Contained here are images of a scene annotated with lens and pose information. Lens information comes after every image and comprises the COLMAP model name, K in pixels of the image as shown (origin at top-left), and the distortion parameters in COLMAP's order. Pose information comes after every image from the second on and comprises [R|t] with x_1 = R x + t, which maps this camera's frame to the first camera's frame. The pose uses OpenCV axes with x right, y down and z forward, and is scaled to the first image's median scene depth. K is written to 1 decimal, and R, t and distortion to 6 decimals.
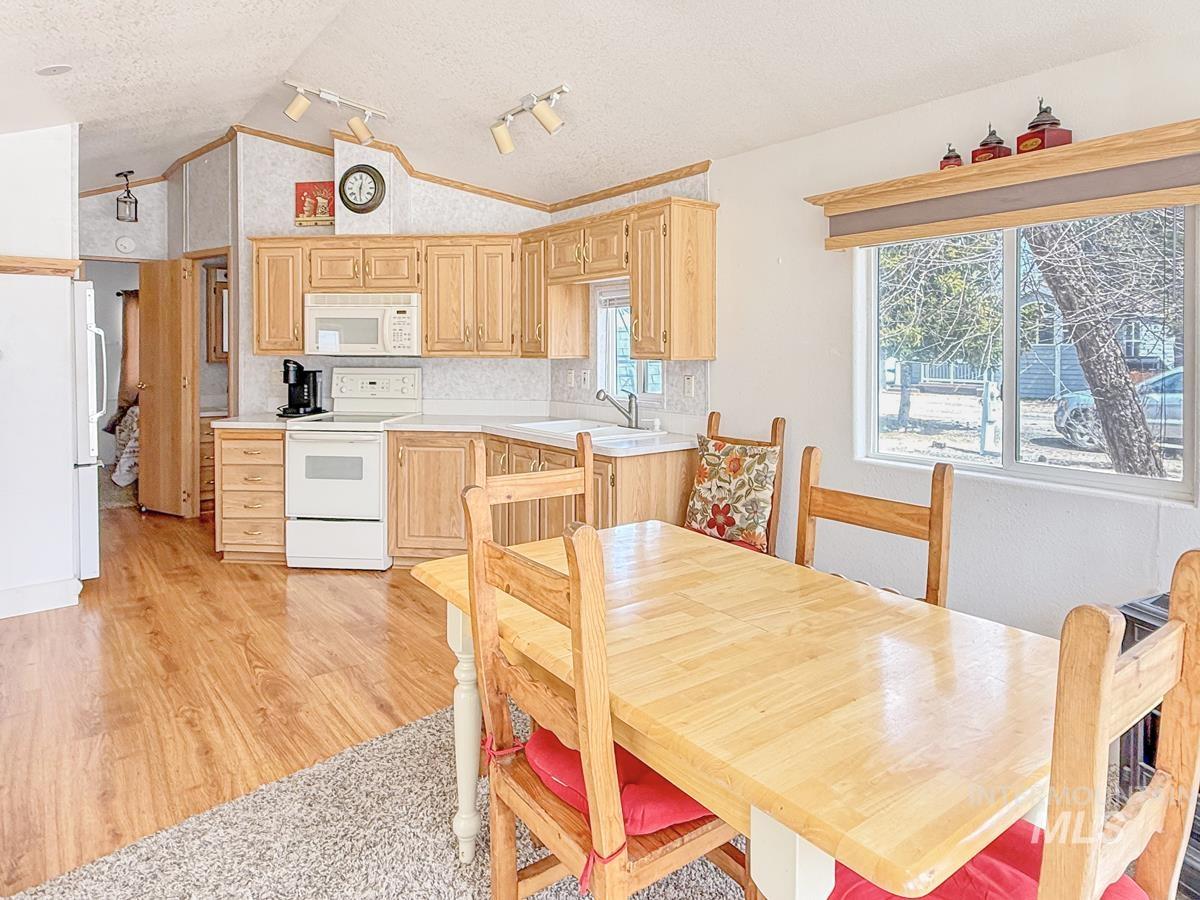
lens RADIAL K [[741.6, 0, 600.9], [0, 741.6, 448.6], [0, 0, 1]] dist [0.001078, -0.000722]
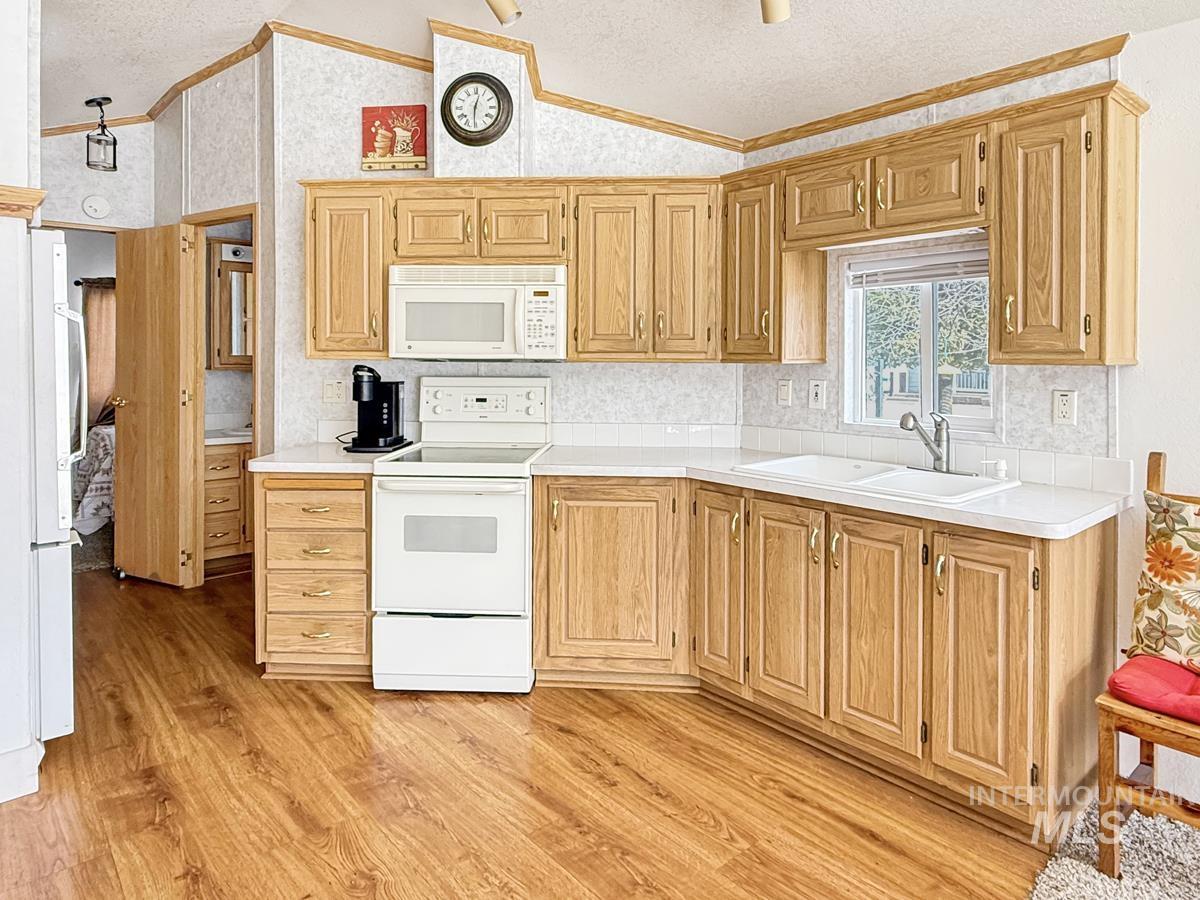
lens RADIAL K [[741.6, 0, 599.8], [0, 741.6, 448.3], [0, 0, 1]] dist [0.001078, -0.000722]
pose [[0.998566, -0.005966, 0.053192, -0.255380], [0.006551, 0.999920, -0.010839, -0.038900], [-0.053123, 0.011172, 0.998525, 0.341618]]
